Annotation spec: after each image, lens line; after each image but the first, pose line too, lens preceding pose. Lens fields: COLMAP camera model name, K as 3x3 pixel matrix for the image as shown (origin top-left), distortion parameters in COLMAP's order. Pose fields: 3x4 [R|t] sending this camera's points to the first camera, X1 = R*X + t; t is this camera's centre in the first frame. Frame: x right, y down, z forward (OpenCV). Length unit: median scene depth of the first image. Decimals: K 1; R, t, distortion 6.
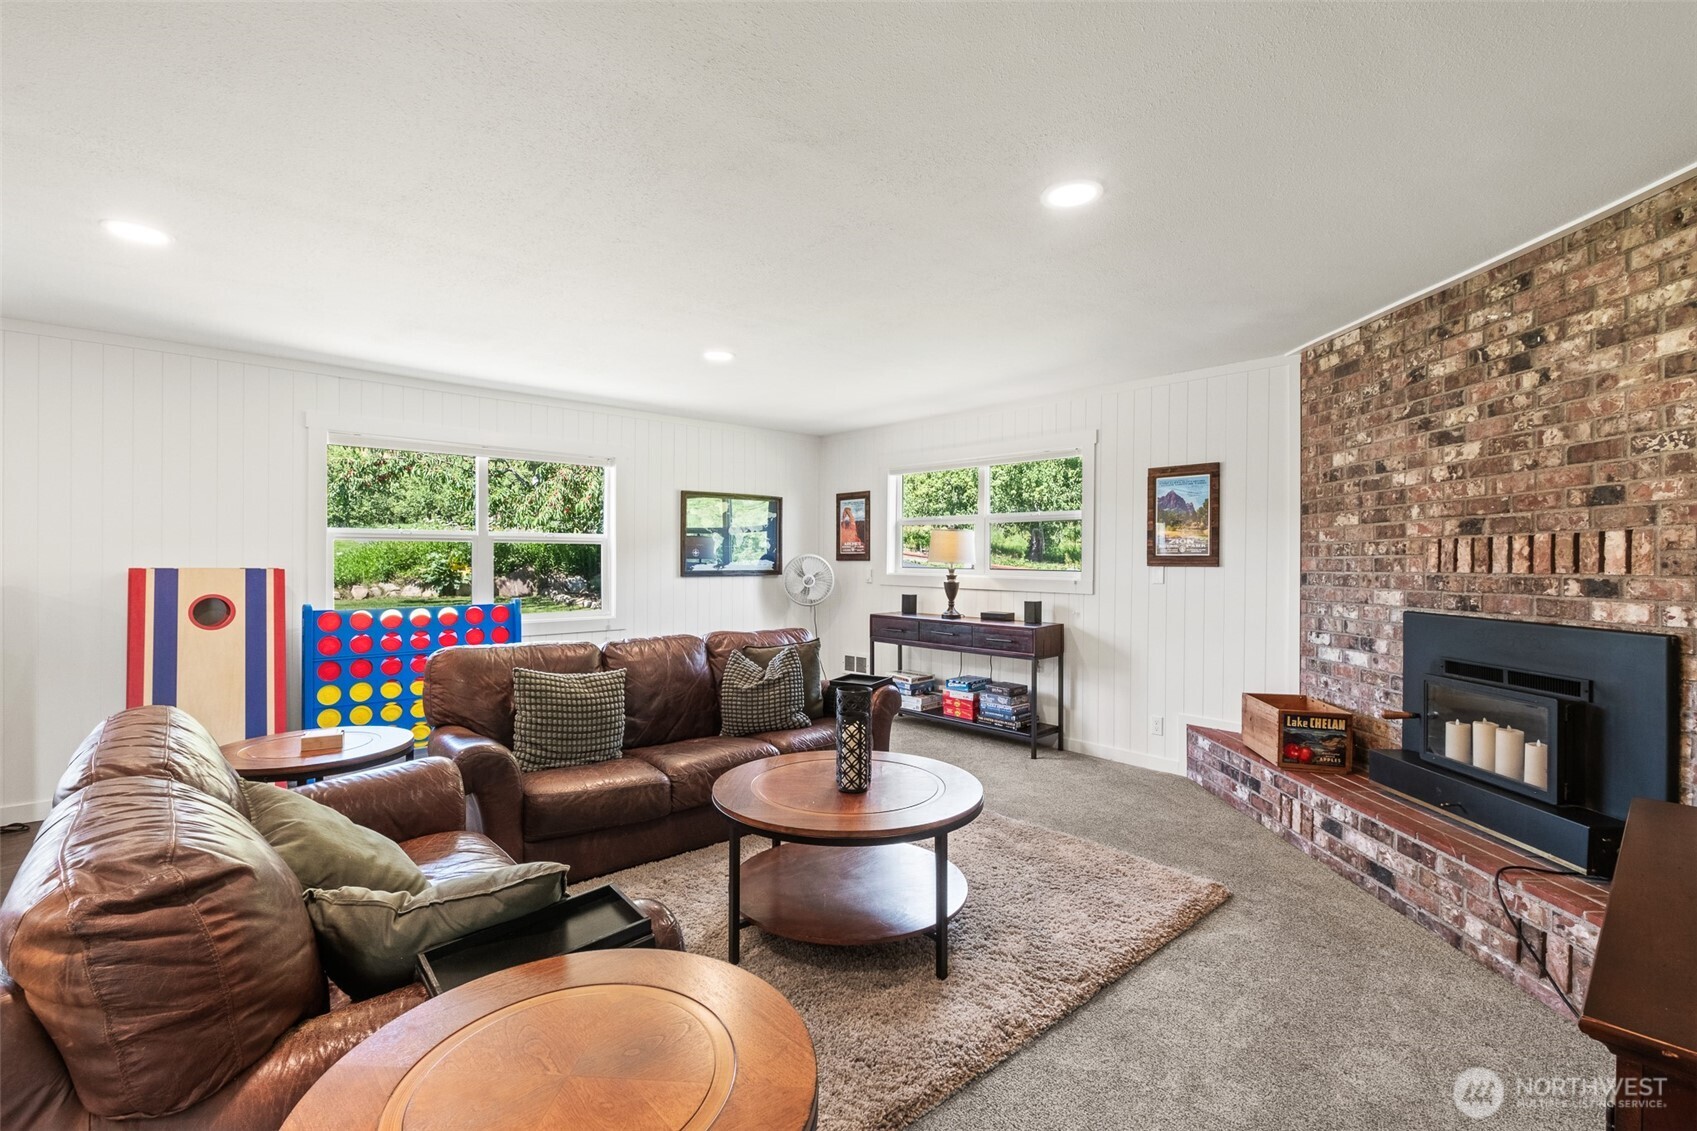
lens RADIAL K [[754.7, 0, 846.7], [0, 754.7, 561.1], [0, 0, 1]] dist [-0.000649, 0.000042]
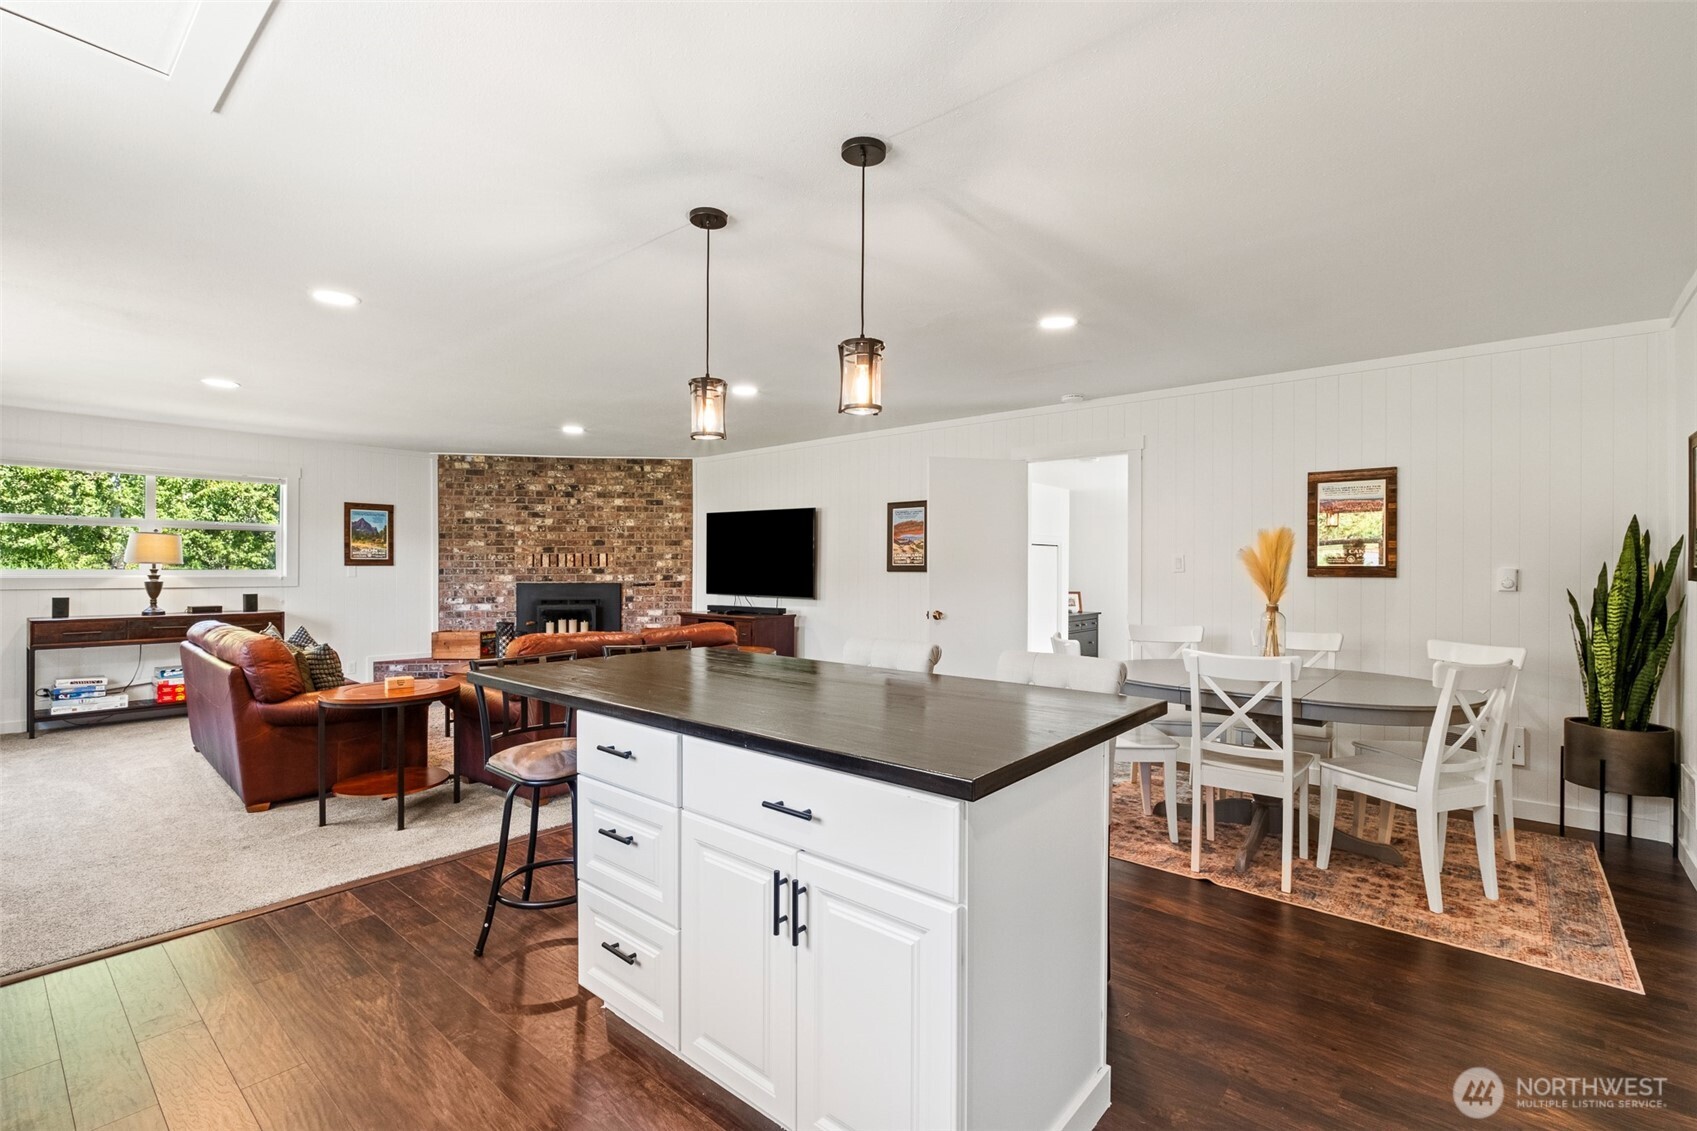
lens RADIAL K [[754.7, 0, 847.3], [0, 754.7, 565.3], [0, 0, 1]] dist [-0.000649, 0.000042]
pose [[-0.127411, -0.002740, 0.991846, -1.803456], [-0.000612, 0.999996, 0.002684, 0.001785], [-0.991850, -0.000265, -0.127412, 0.259143]]
